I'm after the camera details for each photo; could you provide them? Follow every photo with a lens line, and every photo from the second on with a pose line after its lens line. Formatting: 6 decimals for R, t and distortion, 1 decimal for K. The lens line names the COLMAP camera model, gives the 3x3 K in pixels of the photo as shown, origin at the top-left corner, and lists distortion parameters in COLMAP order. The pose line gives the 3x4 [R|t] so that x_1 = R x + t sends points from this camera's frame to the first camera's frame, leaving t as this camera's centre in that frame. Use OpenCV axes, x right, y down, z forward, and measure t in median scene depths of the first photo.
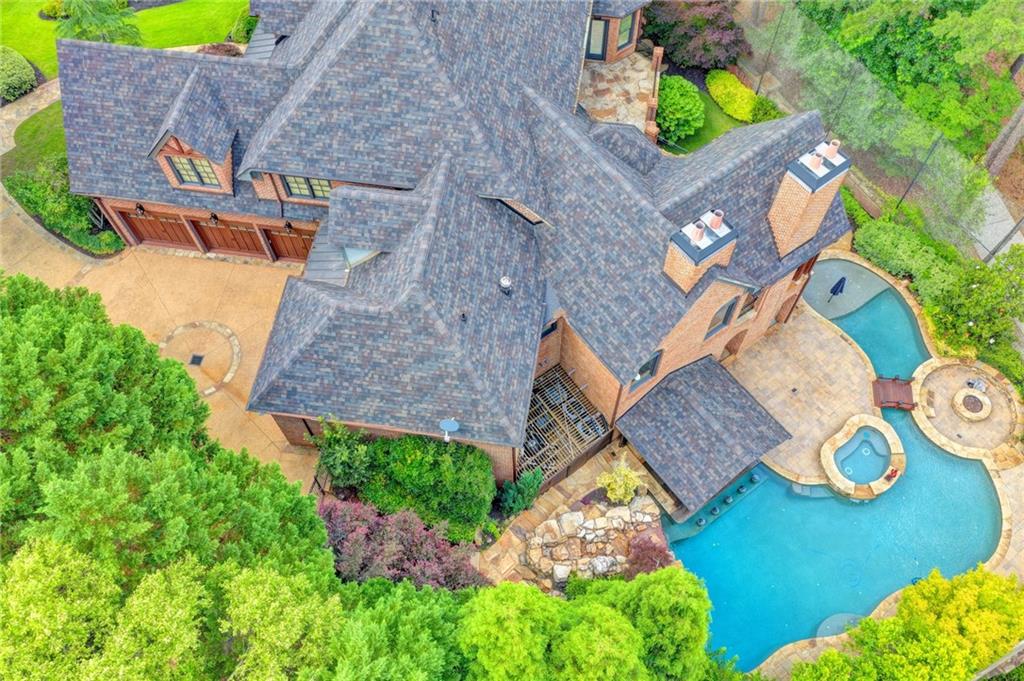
lens RADIAL K [[847.7, 0, 513.2], [0, 847.7, 347.7], [0, 0, 1]] dist [-0.012621, 0.041795]
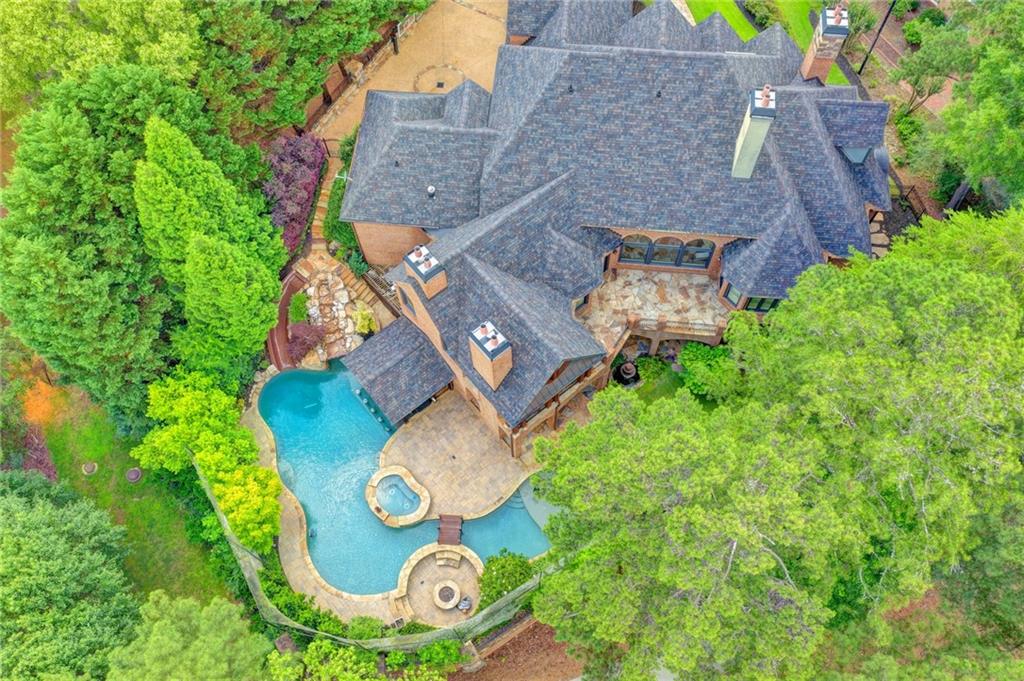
lens RADIAL K [[847.7, 0, 516.0], [0, 847.7, 345.2], [0, 0, 1]] dist [-0.012621, 0.041795]
pose [[0.053821, 0.909723, -0.411713, 0.838426], [-0.868821, 0.245894, 0.429751, -0.753325], [0.492192, 0.334576, 0.803621, -0.096642]]
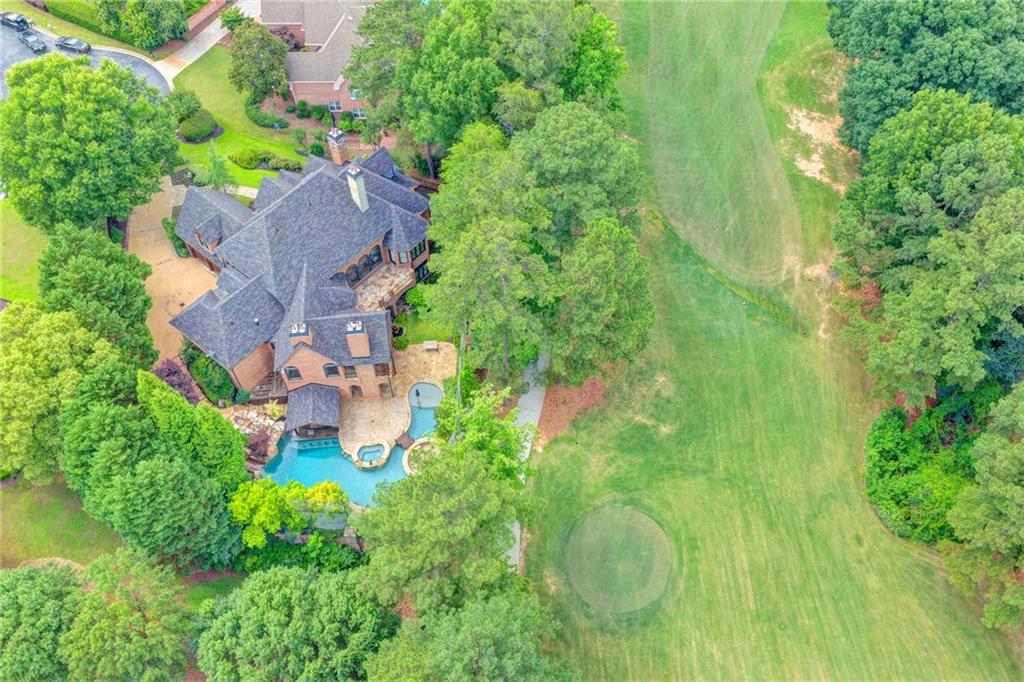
lens RADIAL K [[847.7, 0, 511.5], [0, 847.7, 348.8], [0, 0, 1]] dist [-0.012621, 0.041795]
pose [[0.857007, 0.421709, -0.296143, 1.474885], [-0.451599, 0.891434, -0.037471, -0.248749], [0.248190, 0.165851, 0.954408, -1.373054]]
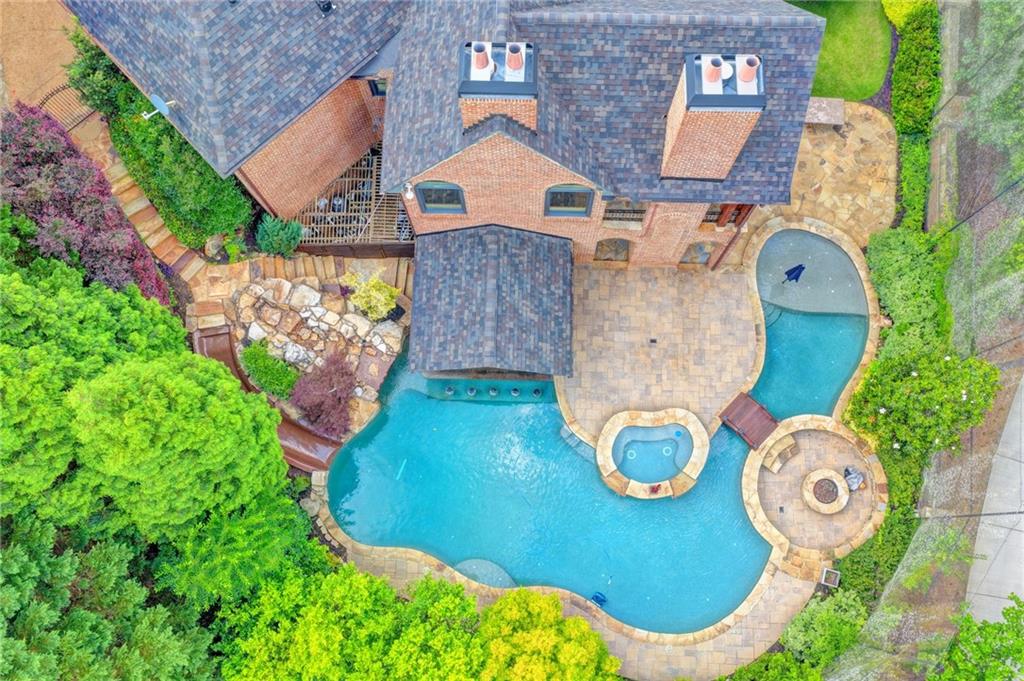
lens RADIAL K [[847.7, 0, 514.7], [0, 847.7, 345.5], [0, 0, 1]] dist [-0.012621, 0.041795]
pose [[0.787409, 0.600471, -0.139364, 0.396091], [-0.537647, 0.779581, 0.321230, -0.155239], [0.301535, -0.178011, 0.936690, 0.237264]]
